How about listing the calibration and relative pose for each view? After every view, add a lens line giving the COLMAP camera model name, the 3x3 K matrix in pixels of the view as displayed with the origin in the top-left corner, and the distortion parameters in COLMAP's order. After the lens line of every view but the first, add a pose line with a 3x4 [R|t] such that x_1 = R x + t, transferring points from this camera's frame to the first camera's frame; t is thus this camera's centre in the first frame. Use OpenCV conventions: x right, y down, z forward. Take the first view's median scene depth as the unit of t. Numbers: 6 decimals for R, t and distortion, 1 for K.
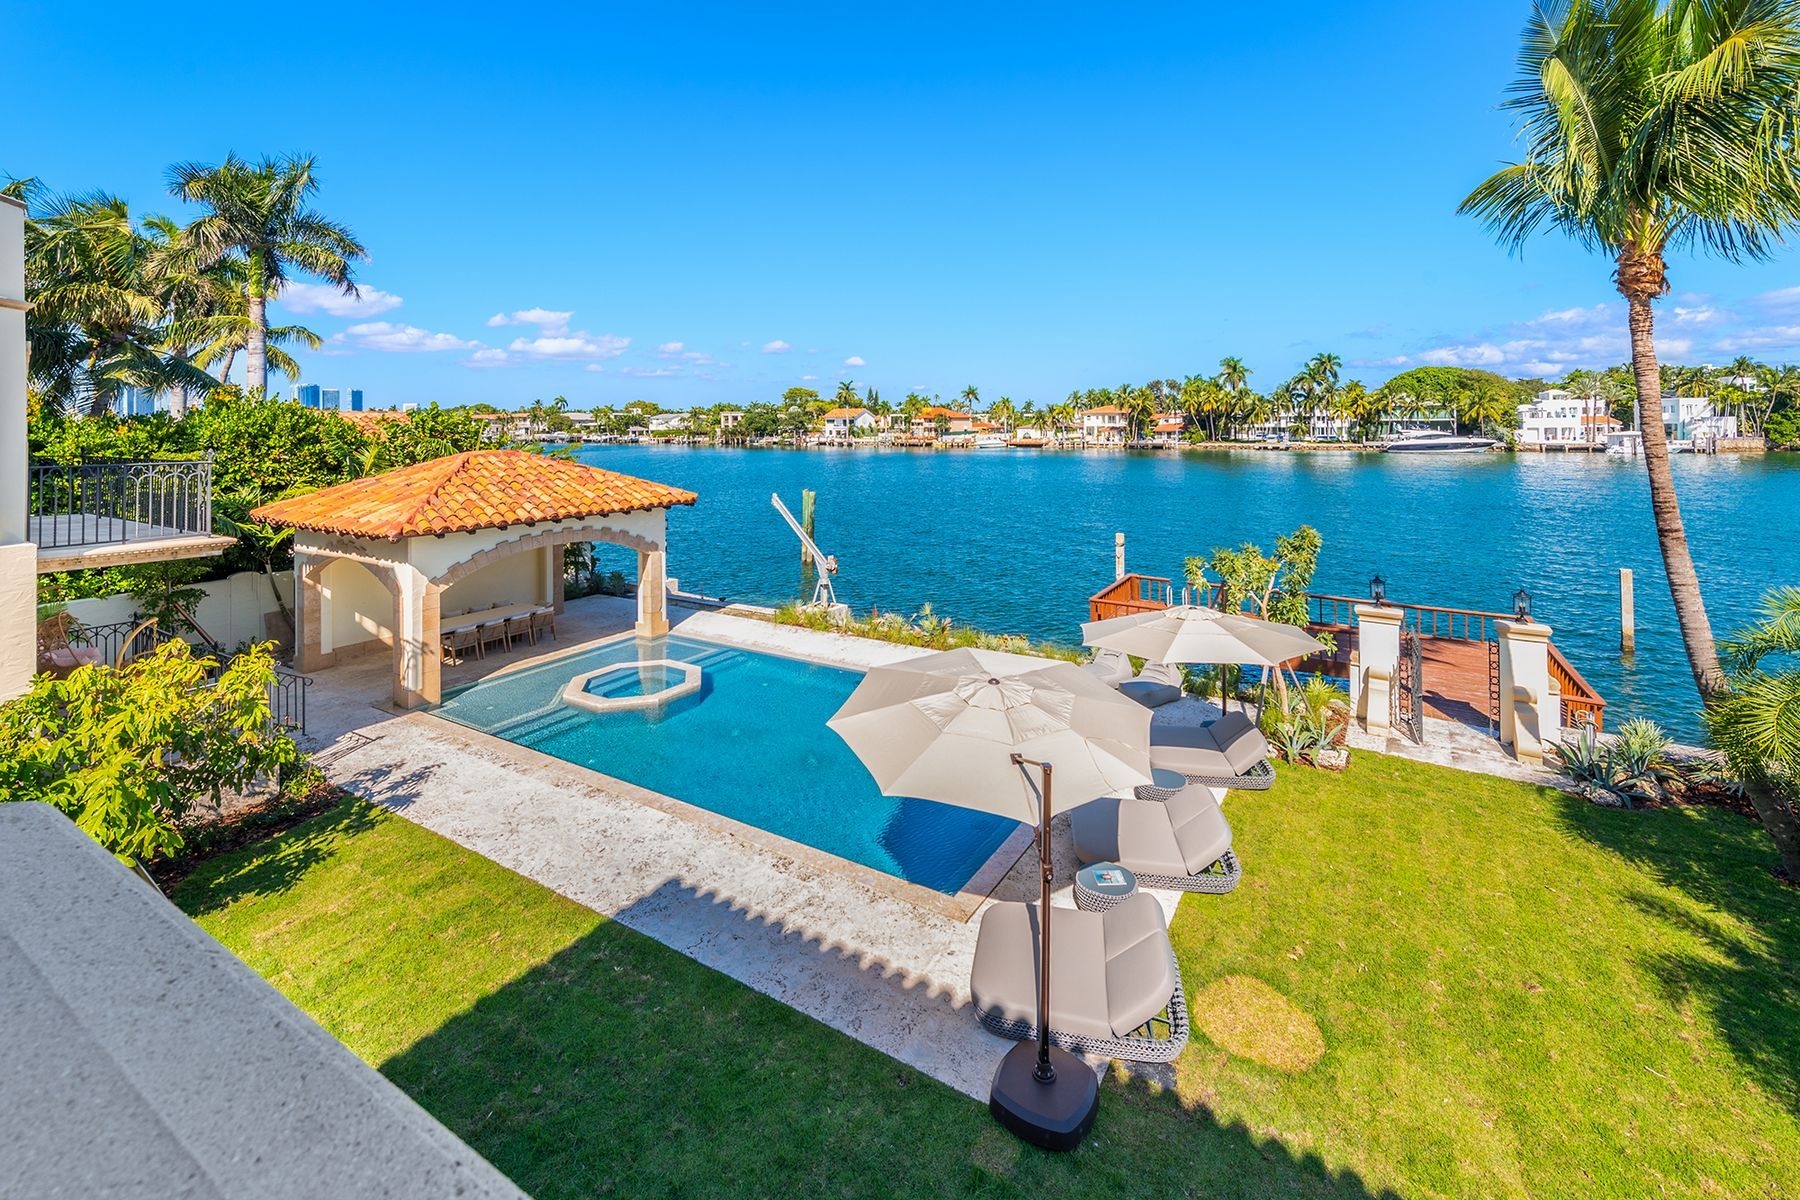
lens RADIAL K [[745.3, 0, 910.6], [0, 745.3, 452.0], [0, 0, 1]] dist [0.011150, -0.000035]
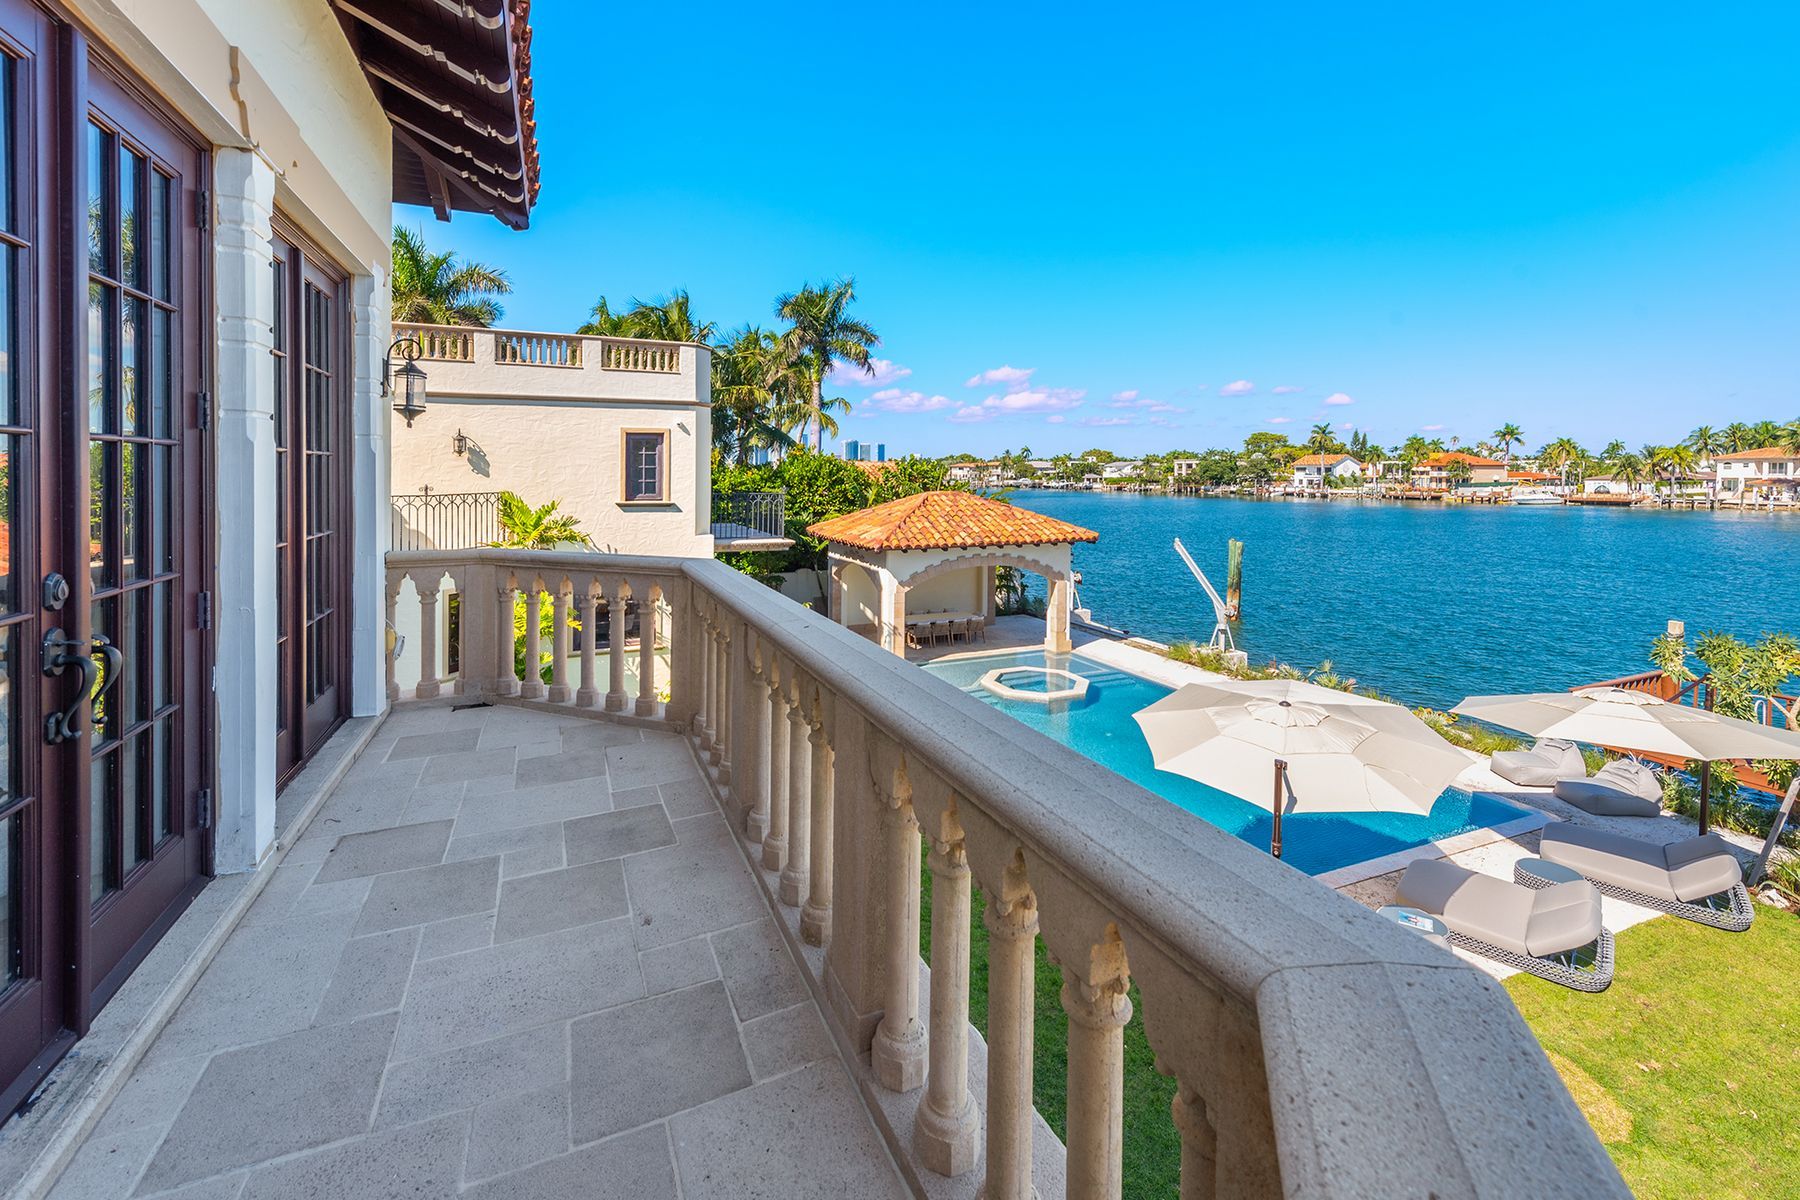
lens RADIAL K [[752.9, 0, 900.0], [0, 752.9, 600.0], [0, 0, 1]] dist [-0.002690, -0.000492]
pose [[0.812267, 0.100987, -0.574478, 0.101459], [-0.025251, 0.990063, 0.138340, 0.004162], [0.582740, -0.097863, 0.806745, -0.083005]]
